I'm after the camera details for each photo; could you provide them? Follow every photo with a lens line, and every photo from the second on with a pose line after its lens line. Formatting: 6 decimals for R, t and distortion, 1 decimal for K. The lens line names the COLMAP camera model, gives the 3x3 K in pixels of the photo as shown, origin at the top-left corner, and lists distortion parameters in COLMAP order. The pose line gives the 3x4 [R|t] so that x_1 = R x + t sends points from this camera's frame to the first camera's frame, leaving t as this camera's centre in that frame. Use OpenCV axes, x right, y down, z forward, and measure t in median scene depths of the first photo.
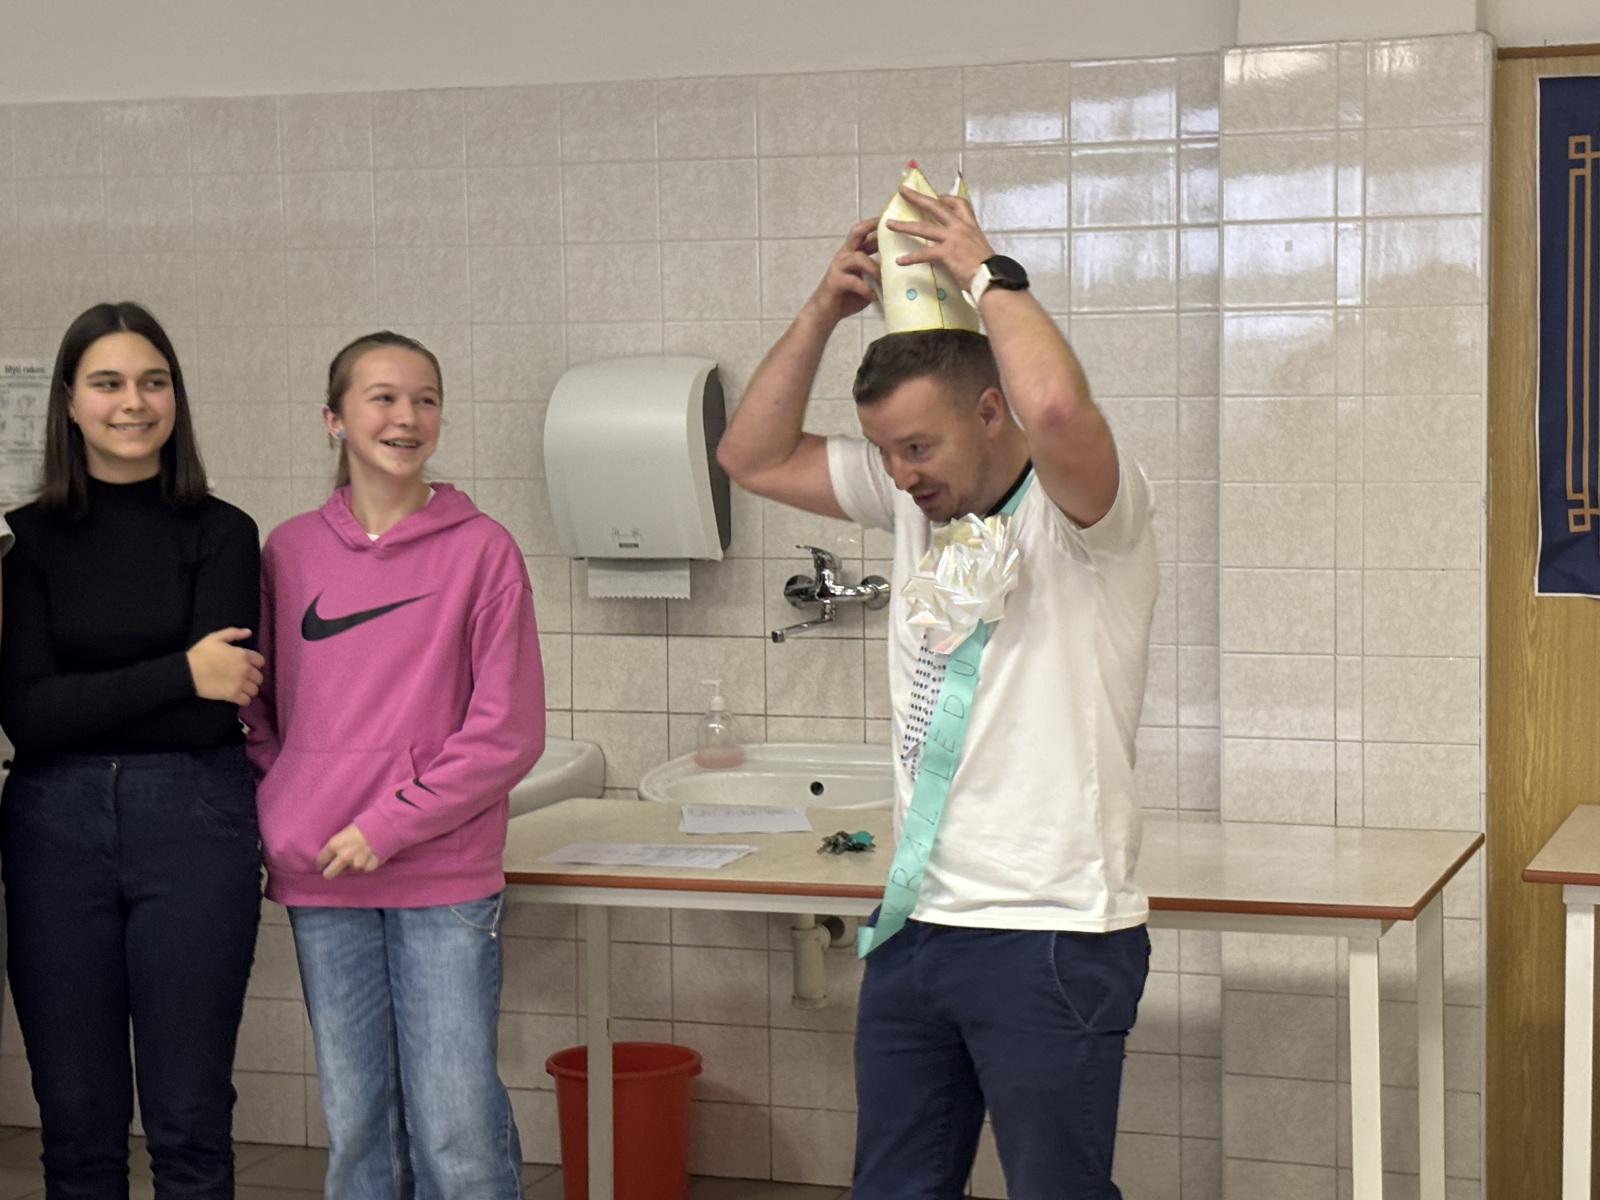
lens RADIAL K [[3231.6, 0, 790.8], [0, 3231.6, 670.3], [0, 0, 1]] dist [0.183795, 0.000000]
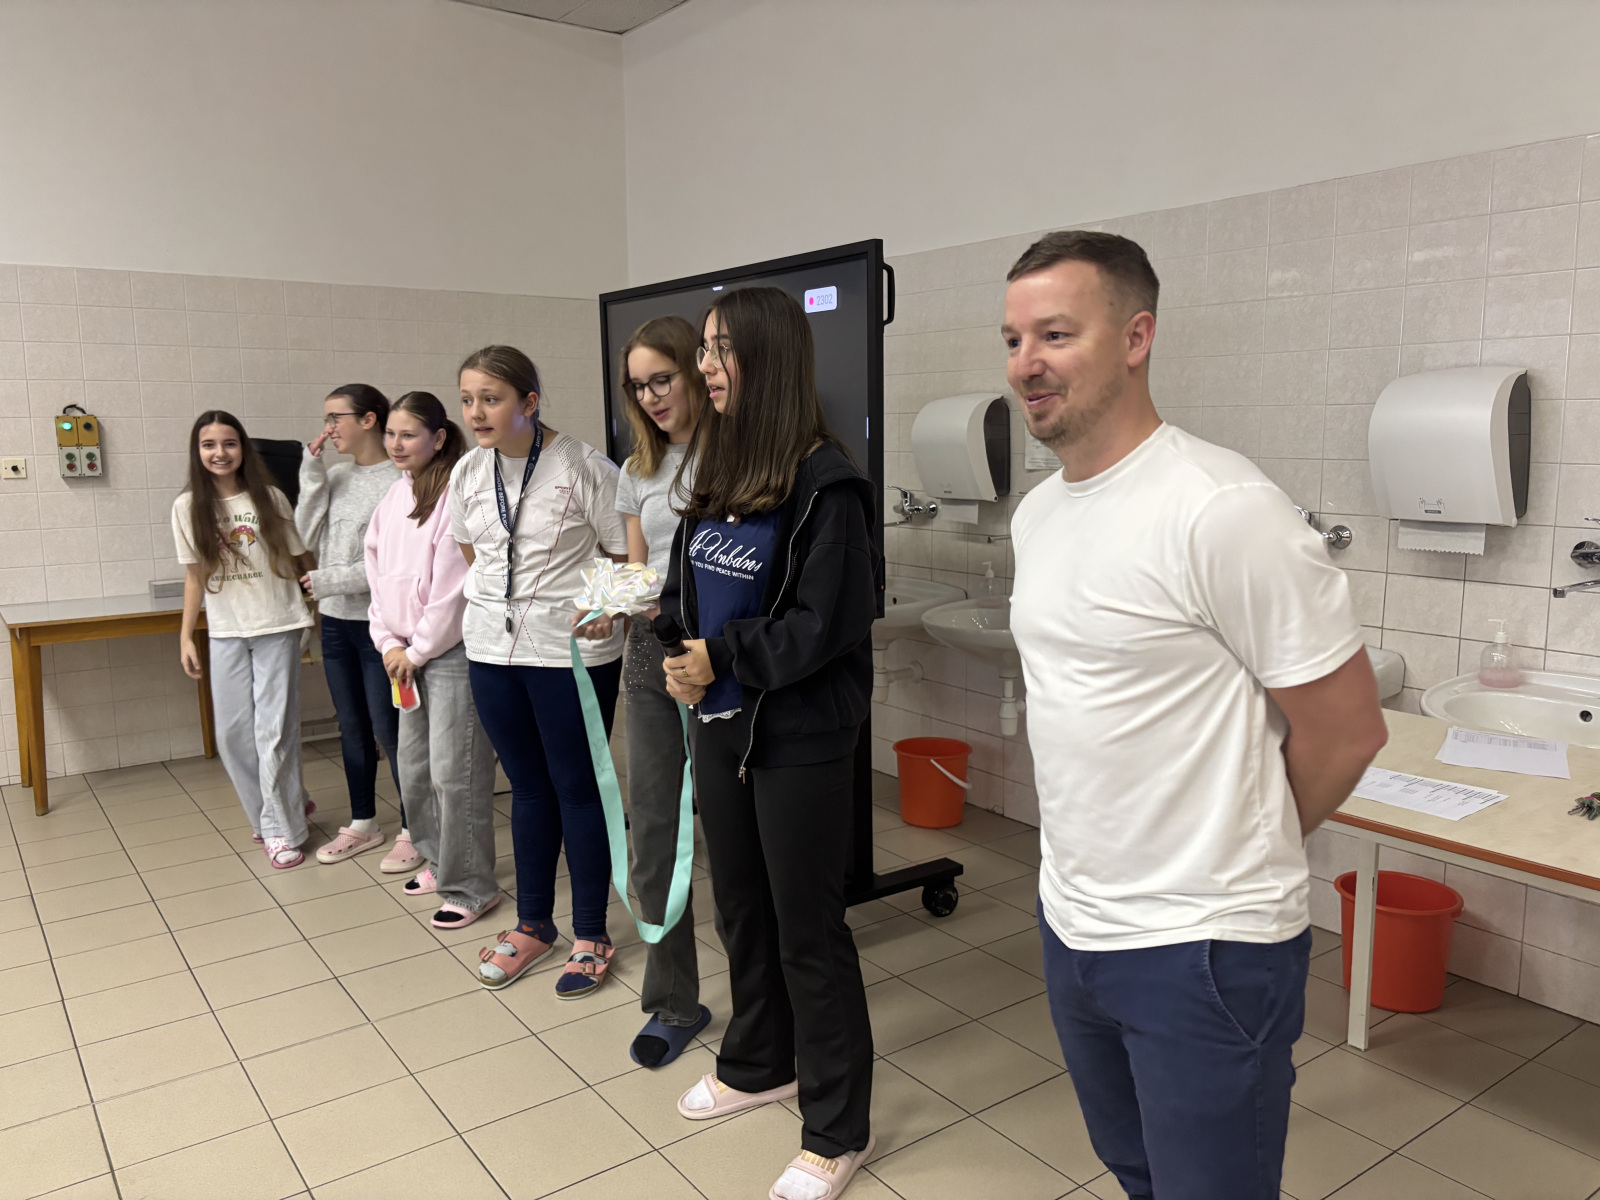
lens RADIAL K [[1195.0, 0, 788.0], [0, 1195.0, 606.5], [0, 0, 1]] dist [0.013872, -0.025280]
pose [[0.820680, 0.086358, -0.564824, 0.012334], [-0.043265, 0.995067, 0.089275, -0.032133], [0.569747, -0.048829, 0.820368, 0.443714]]
